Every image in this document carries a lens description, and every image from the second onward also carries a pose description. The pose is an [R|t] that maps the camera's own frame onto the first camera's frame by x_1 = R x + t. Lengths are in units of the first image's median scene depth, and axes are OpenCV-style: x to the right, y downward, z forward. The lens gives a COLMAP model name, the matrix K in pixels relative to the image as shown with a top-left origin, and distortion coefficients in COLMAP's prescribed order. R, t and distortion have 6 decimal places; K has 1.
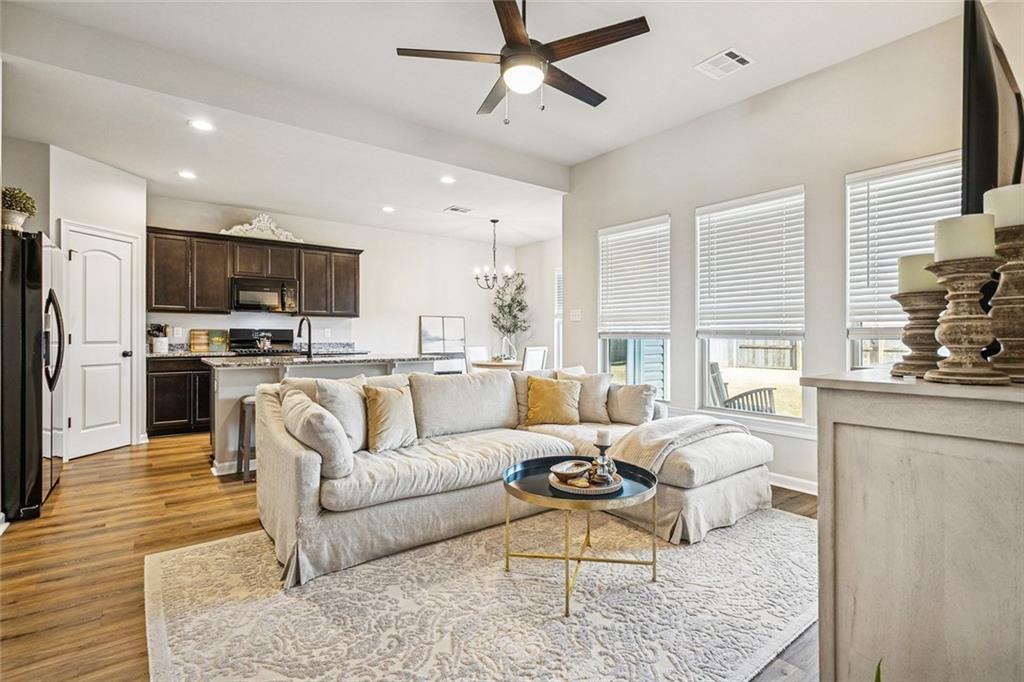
lens RADIAL K [[478.4, 0, 511.9], [0, 478.4, 338.5], [0, 0, 1]] dist [-0.003300, -0.000156]
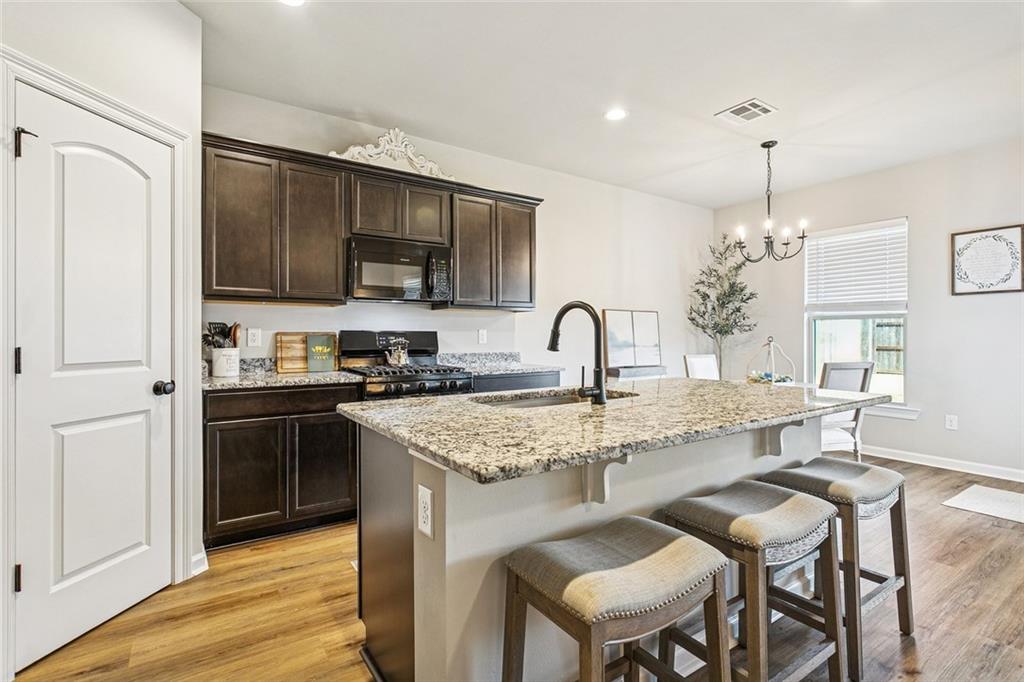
lens RADIAL K [[478.4, 0, 512.4], [0, 478.4, 337.7], [0, 0, 1]] dist [-0.003300, -0.000156]
pose [[0.998006, -0.003532, -0.063024, -0.369975], [0.003399, 0.999992, -0.002215, -0.010779], [0.063031, 0.001996, 0.998010, 0.470491]]
